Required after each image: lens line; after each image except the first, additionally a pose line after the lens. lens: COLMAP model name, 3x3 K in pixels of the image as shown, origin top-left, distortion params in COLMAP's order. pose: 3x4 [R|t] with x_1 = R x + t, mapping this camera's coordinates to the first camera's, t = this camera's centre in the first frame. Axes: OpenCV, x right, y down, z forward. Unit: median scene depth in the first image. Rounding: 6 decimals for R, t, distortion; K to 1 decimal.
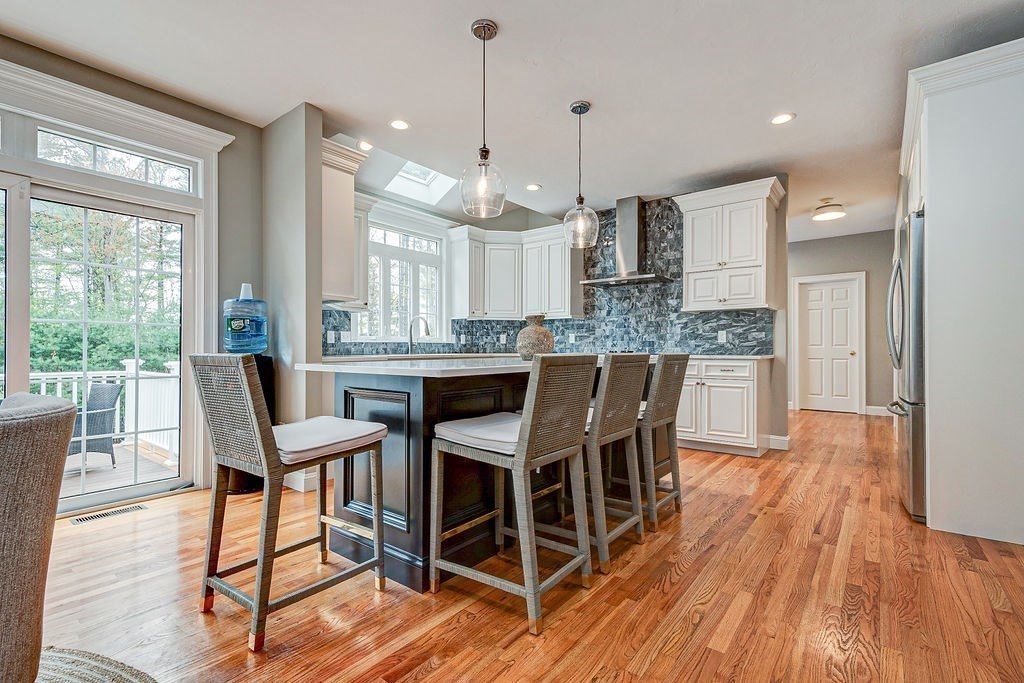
lens RADIAL K [[453.2, 0, 514.8], [0, 453.2, 342.7], [0, 0, 1]] dist [0.001479, -0.000559]
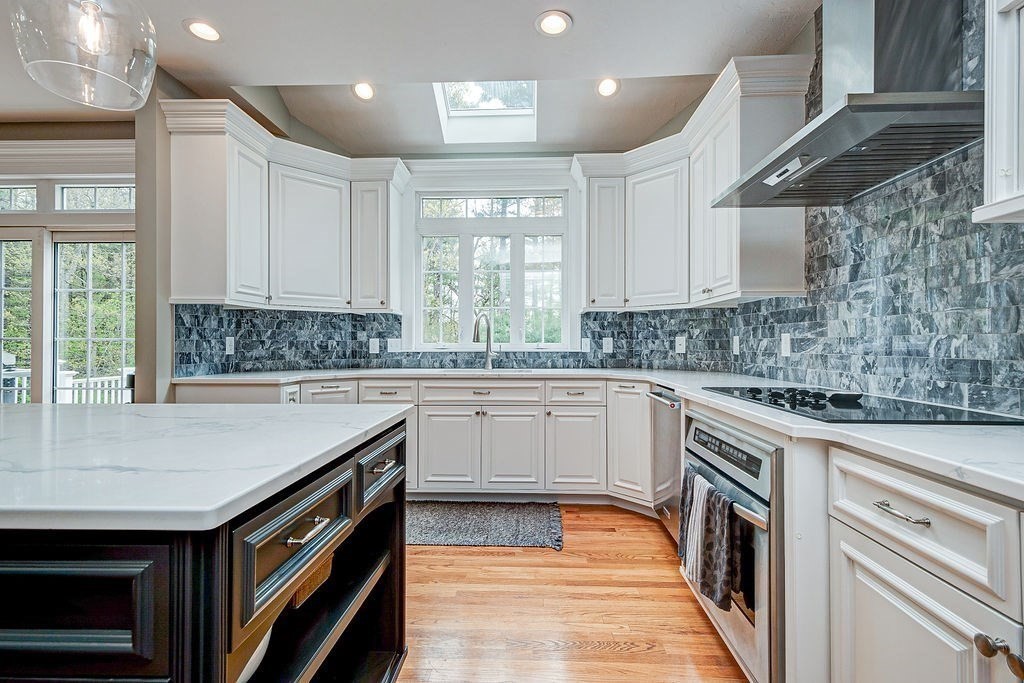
lens RADIAL K [[453.2, 0, 514.8], [0, 453.2, 342.7], [0, 0, 1]] dist [0.001479, -0.000559]
pose [[0.593448, -0.001210, -0.804871, 0.337726], [0.008070, 0.999958, 0.004447, -0.016579], [0.804832, -0.009134, 0.593433, 0.604401]]
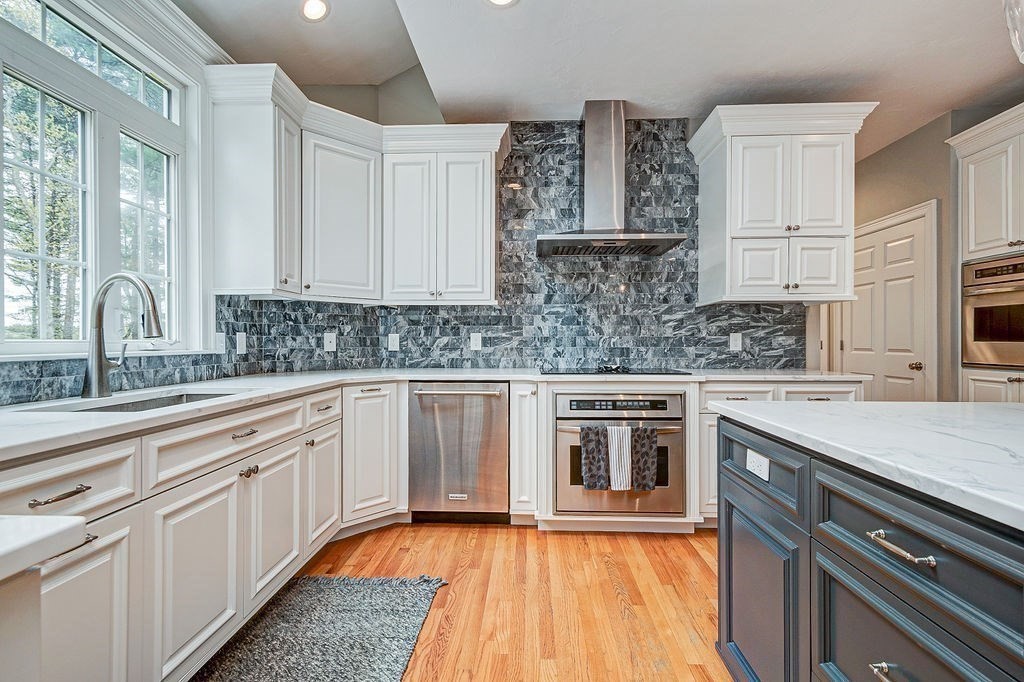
lens RADIAL K [[453.2, 0, 514.8], [0, 453.2, 342.2], [0, 0, 1]] dist [0.001479, -0.000559]
pose [[0.809707, -0.002154, 0.586830, -0.175880], [-0.004969, 0.999932, 0.010528, -0.016077], [-0.586813, -0.011441, 0.809641, 0.563547]]
